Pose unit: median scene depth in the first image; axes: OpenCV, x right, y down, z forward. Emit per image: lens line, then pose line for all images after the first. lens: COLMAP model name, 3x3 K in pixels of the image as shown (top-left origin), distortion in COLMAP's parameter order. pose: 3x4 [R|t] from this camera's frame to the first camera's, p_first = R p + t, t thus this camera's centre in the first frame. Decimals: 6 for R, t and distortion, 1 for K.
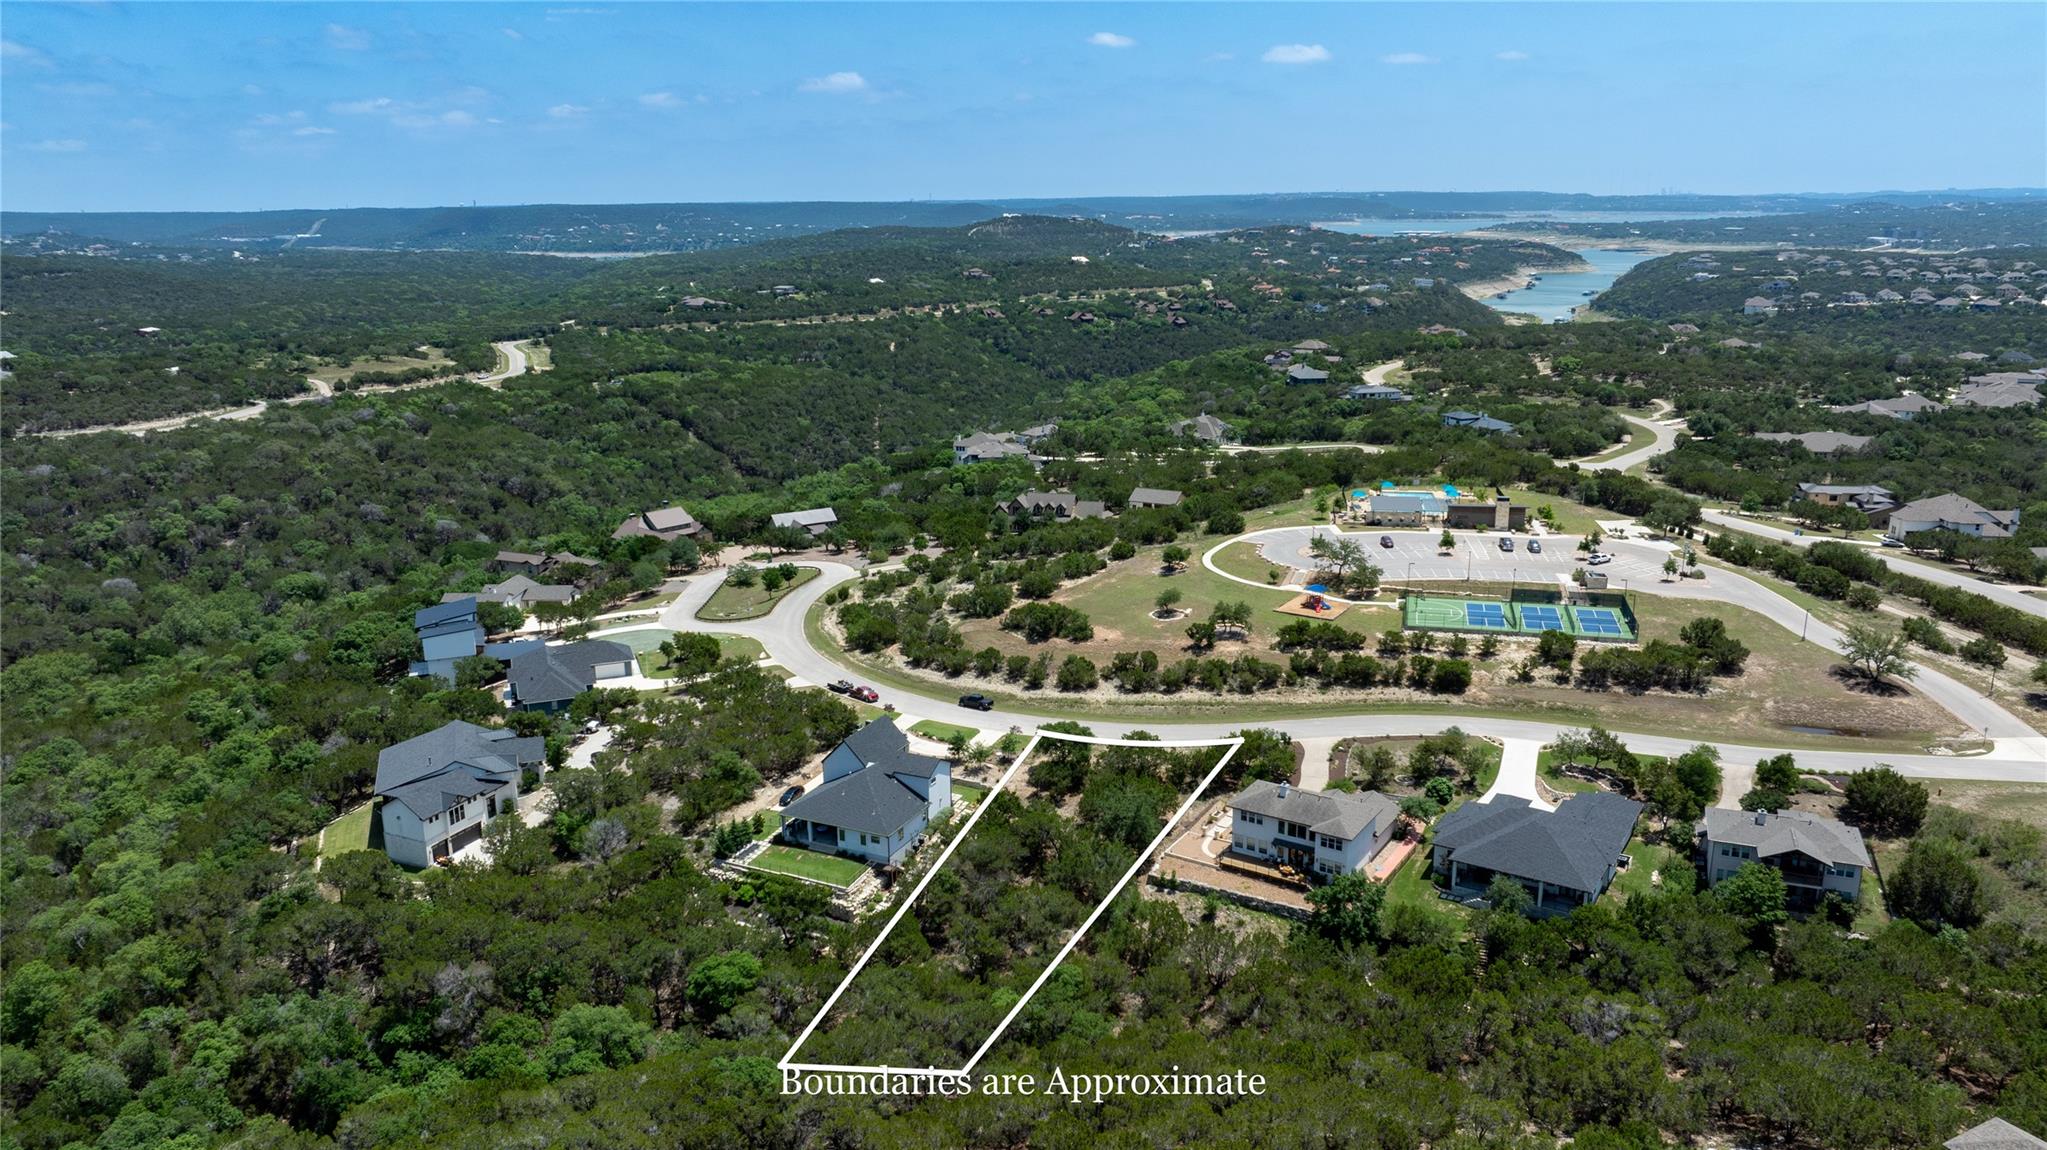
lens RADIAL K [[1437.2, 0, 1023.5], [0, 1437.2, 575.0], [0, 0, 1]] dist [-0.020596, 0.003130]
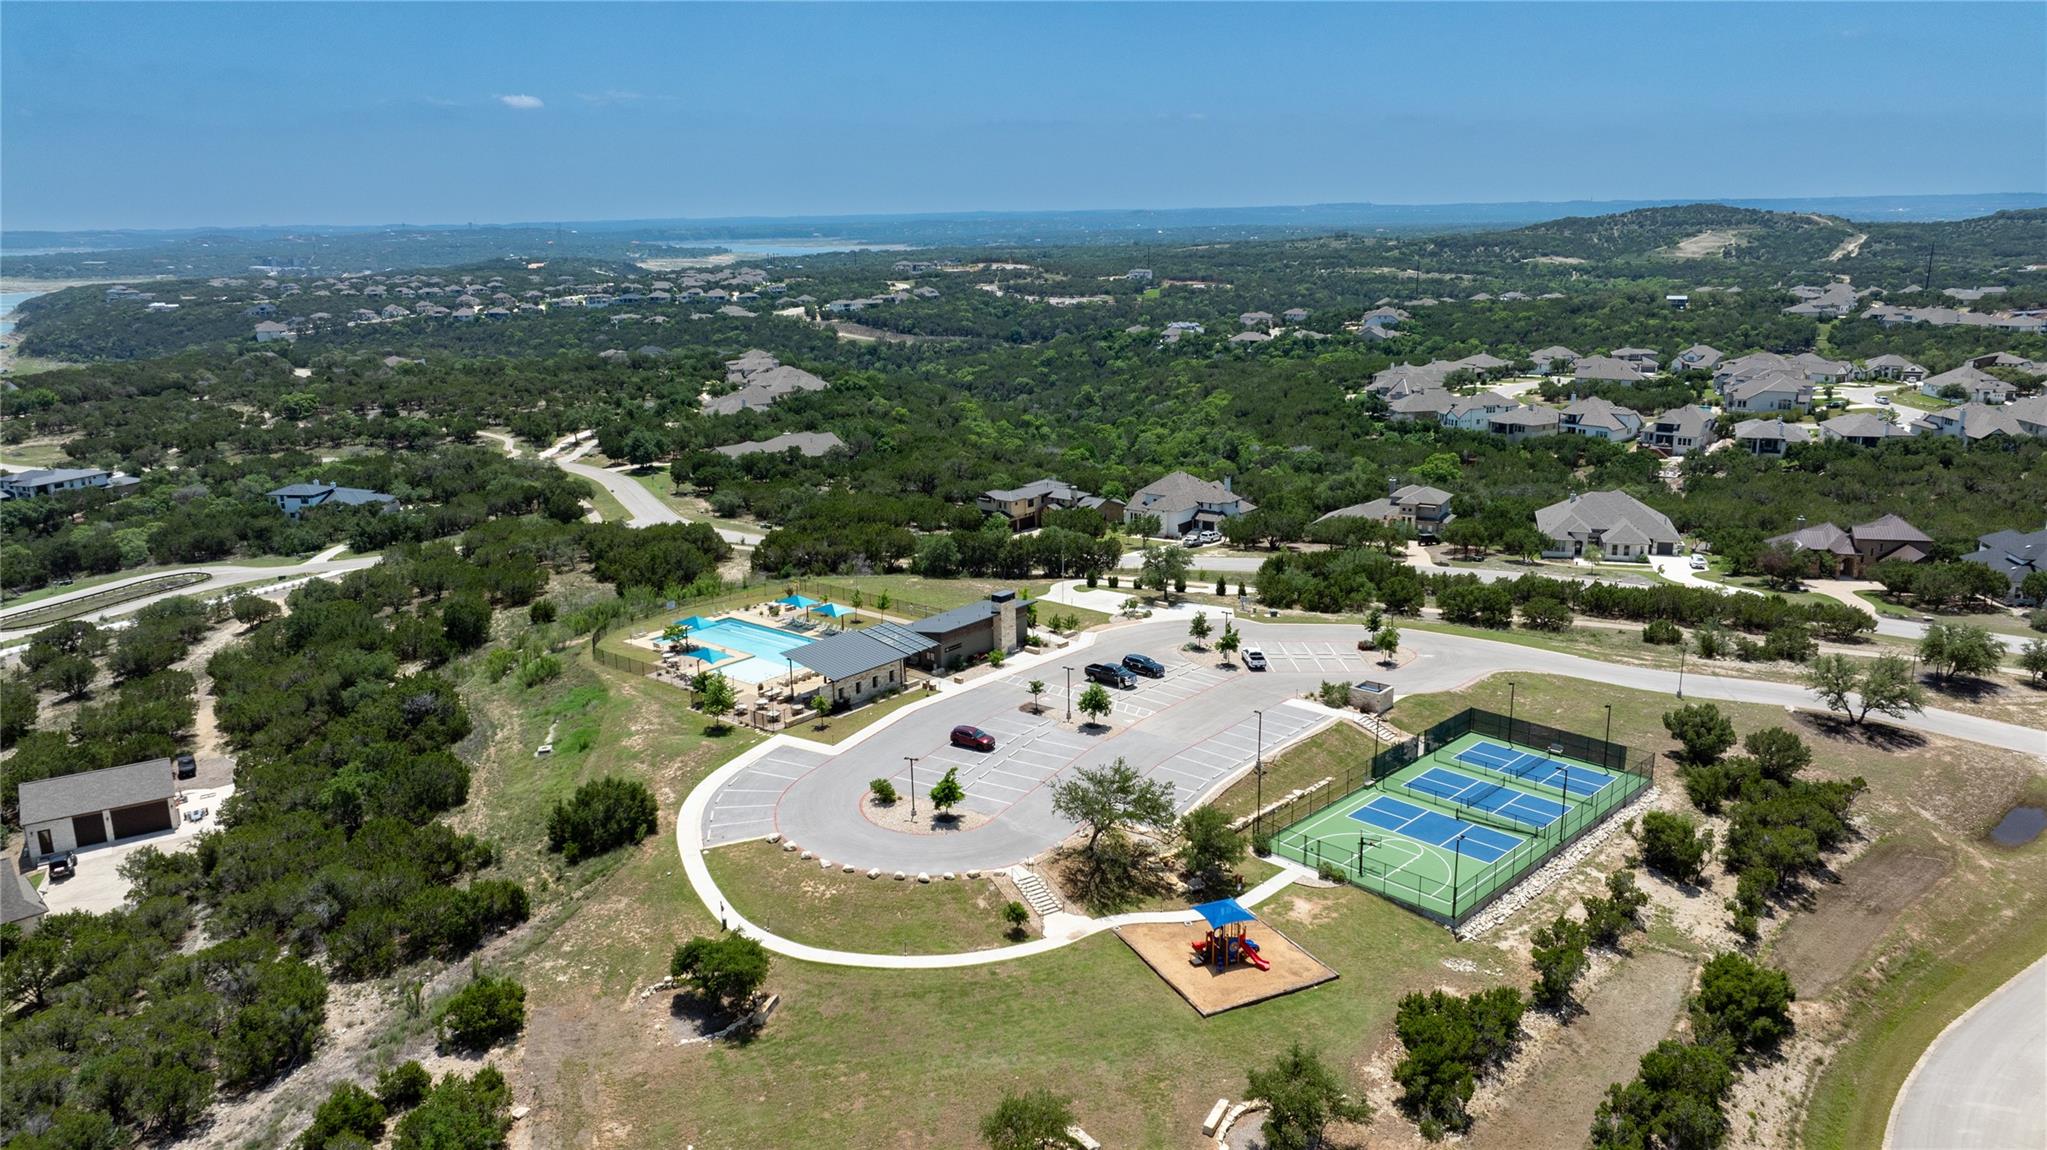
lens RADIAL K [[1438.3, 0, 1023.5], [0, 1438.3, 575.0], [0, 0, 1]] dist [-0.024740, 0.002560]
pose [[0.502336, -0.208187, 0.839236, -0.158614], [0.229588, 0.967857, 0.102671, -0.155258], [-0.833635, 0.141103, 0.533987, 0.945974]]
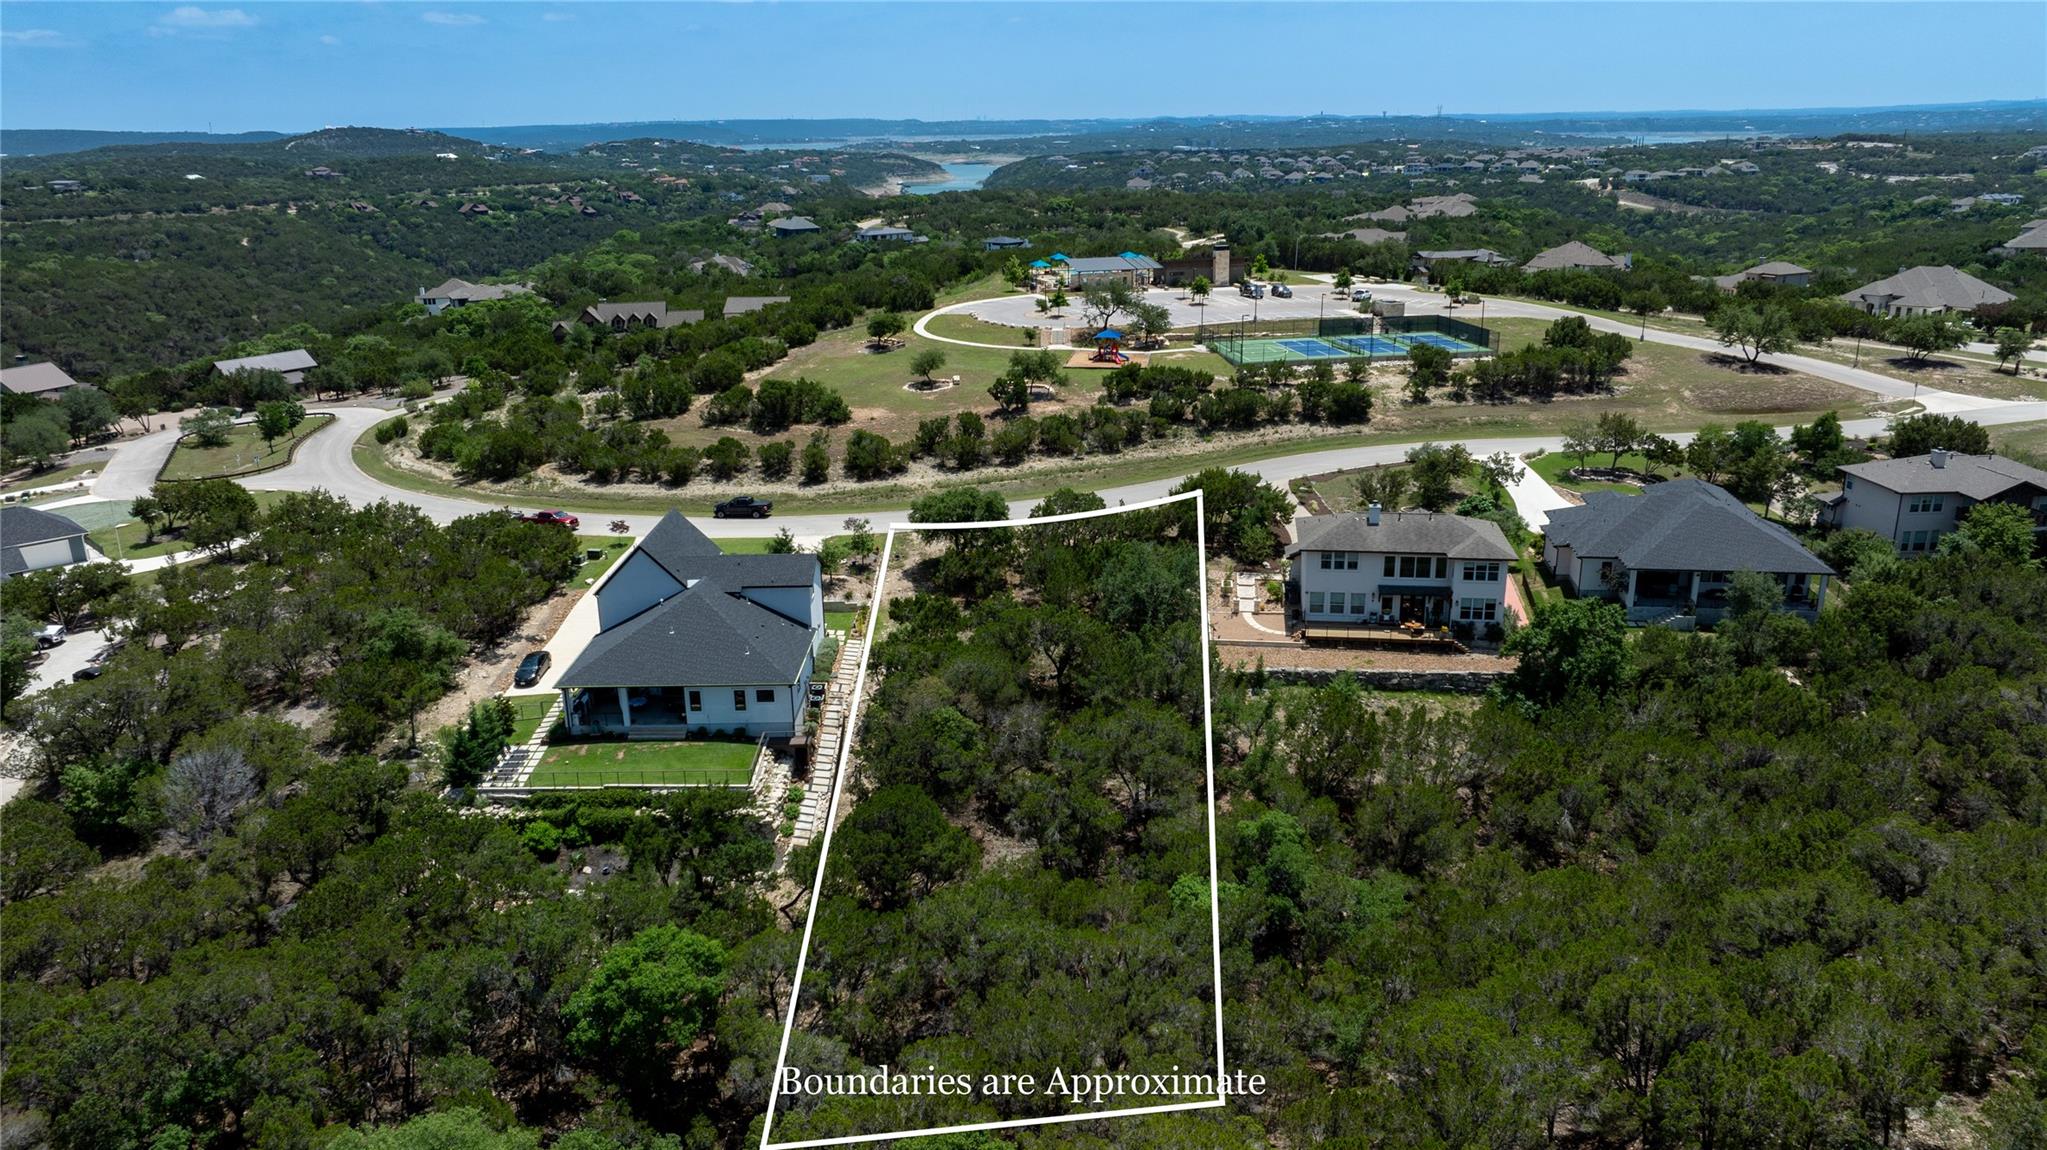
lens RADIAL K [[1437.2, 0, 1023.5], [0, 1437.2, 575.0], [0, 0, 1]] dist [-0.020596, 0.003130]
pose [[0.904493, -0.132538, 0.405372, -0.188394], [0.115040, 0.991075, 0.067352, 0.091286], [-0.410681, -0.014285, 0.911667, 0.369018]]
